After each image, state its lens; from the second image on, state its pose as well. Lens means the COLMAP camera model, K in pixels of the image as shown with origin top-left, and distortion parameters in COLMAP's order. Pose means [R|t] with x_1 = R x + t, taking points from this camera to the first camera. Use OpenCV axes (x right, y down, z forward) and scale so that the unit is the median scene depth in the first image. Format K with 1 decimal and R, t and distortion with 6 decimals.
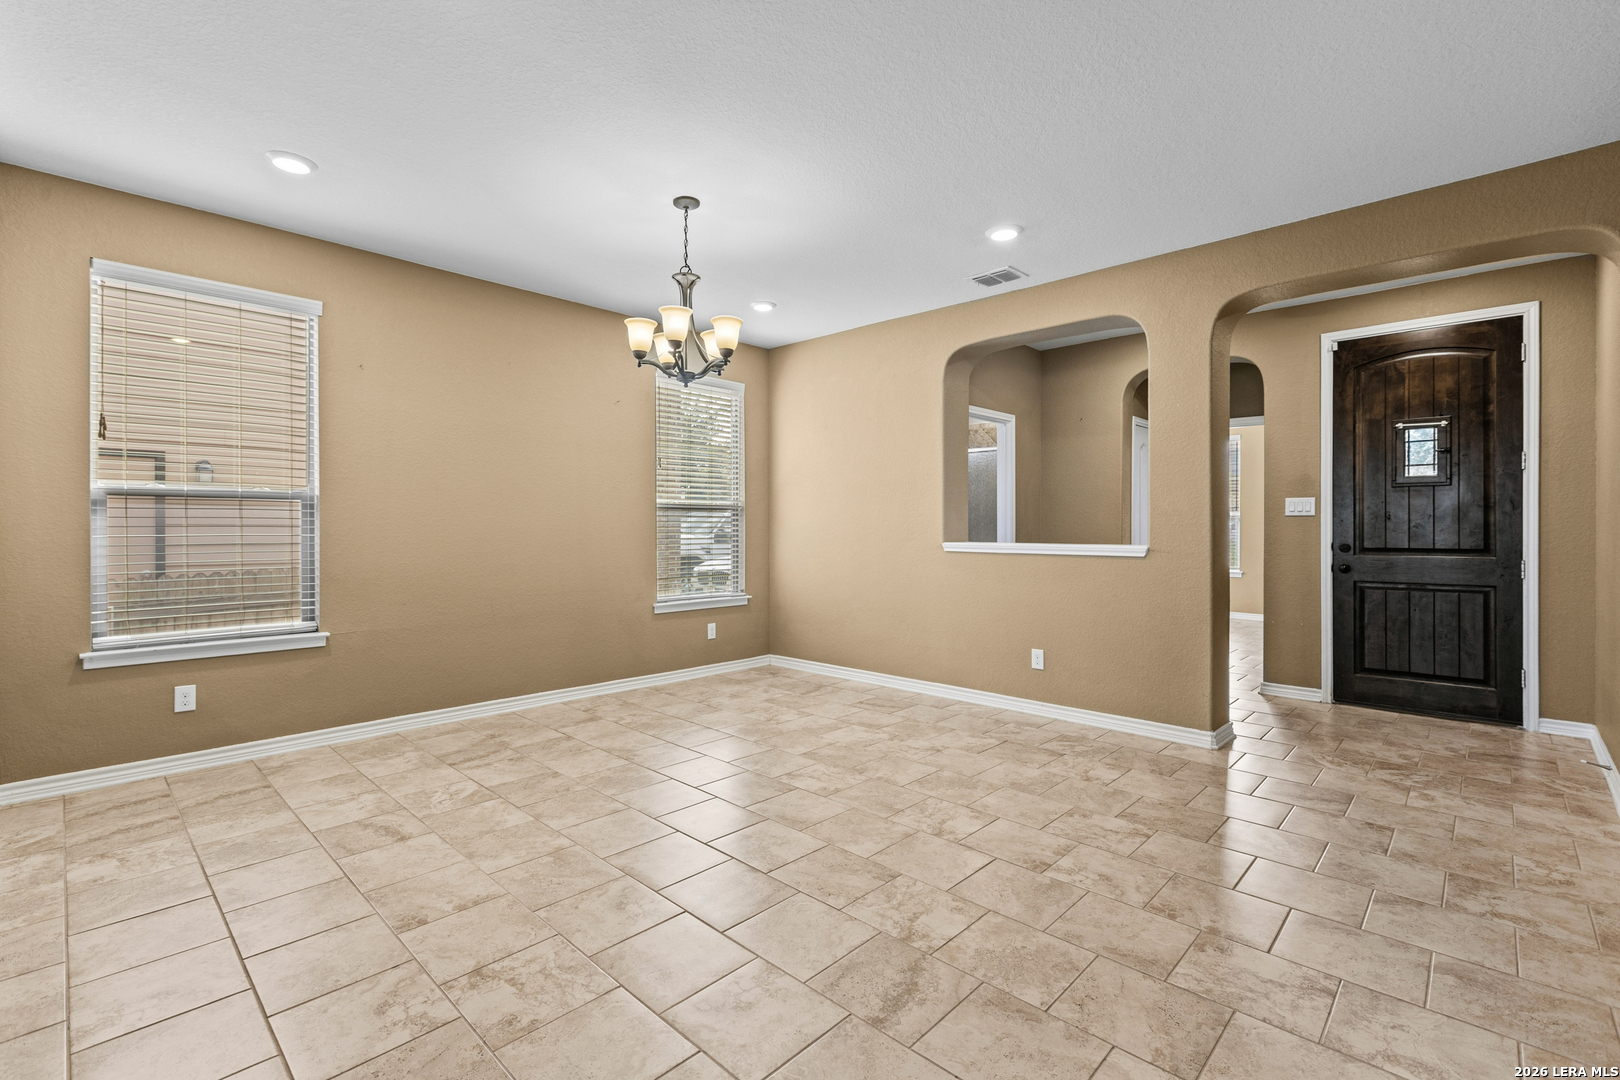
lens RADIAL K [[727.0, 0, 798.6], [0, 727.0, 529.0], [0, 0, 1]] dist [-0.002178, -0.000072]
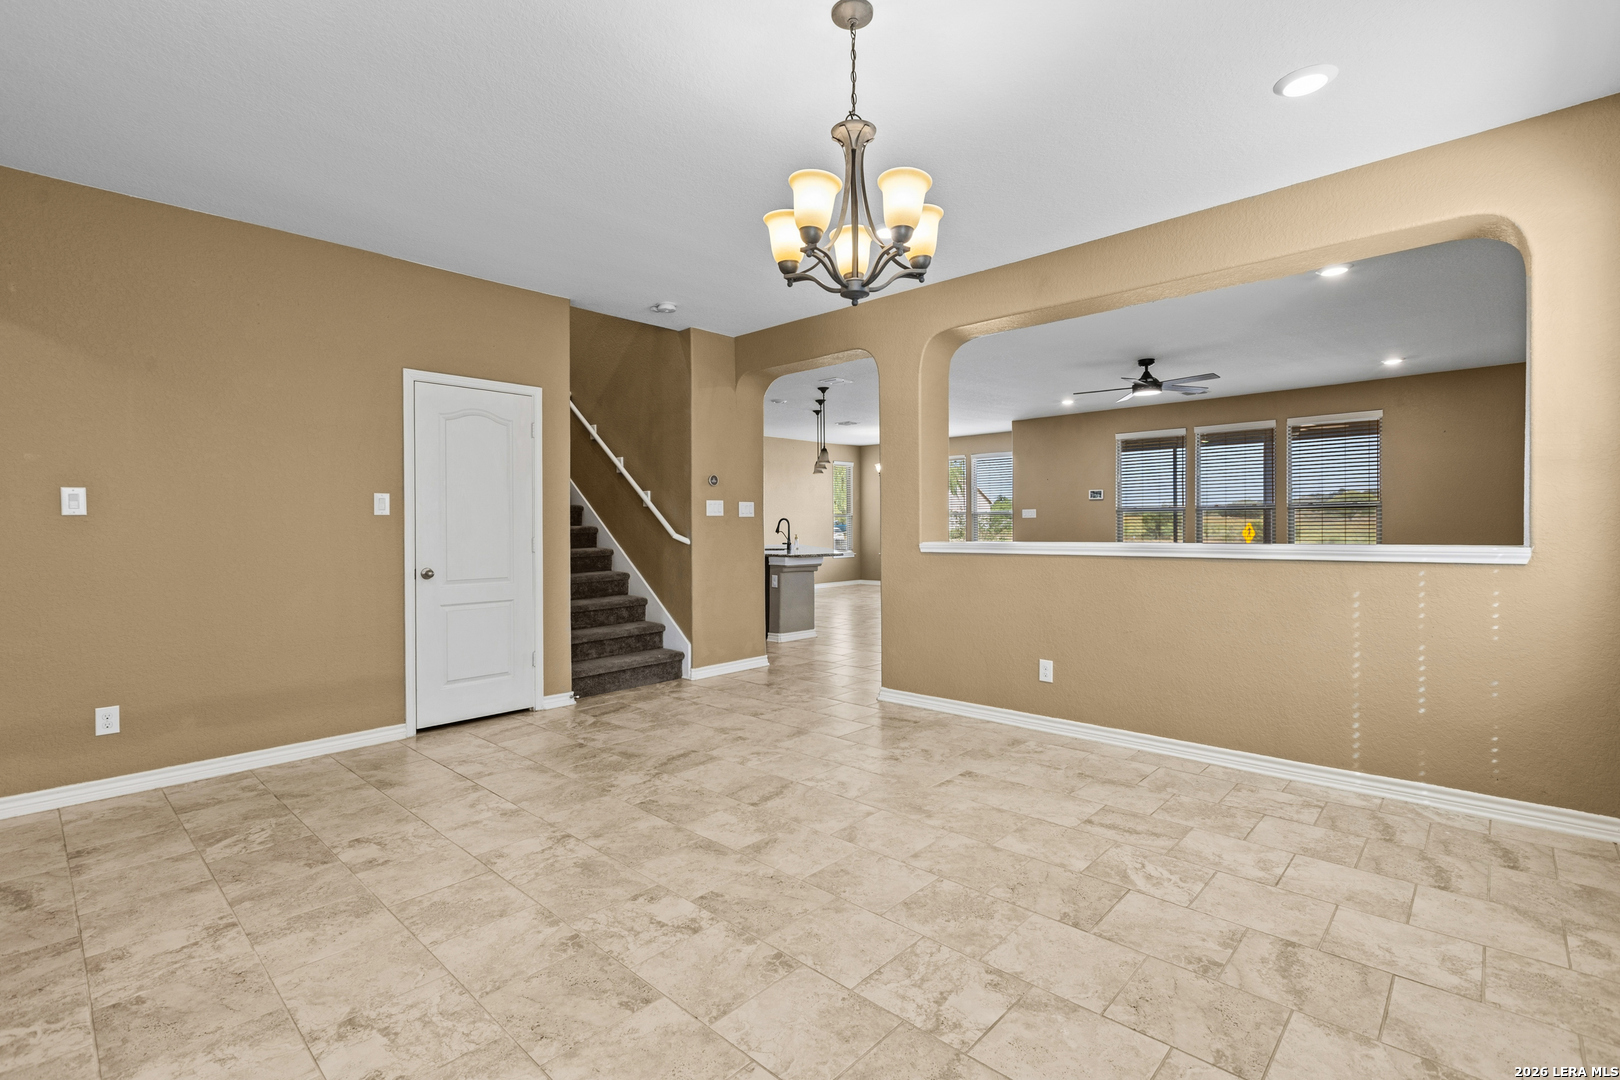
lens RADIAL K [[727.0, 0, 798.6], [0, 727.0, 529.0], [0, 0, 1]] dist [-0.002178, -0.000072]
pose [[-0.999934, 0.007514, -0.008719, -0.110793], [0.007456, 0.999950, 0.006689, -0.003923], [0.008769, 0.006624, -0.999940, 1.836745]]
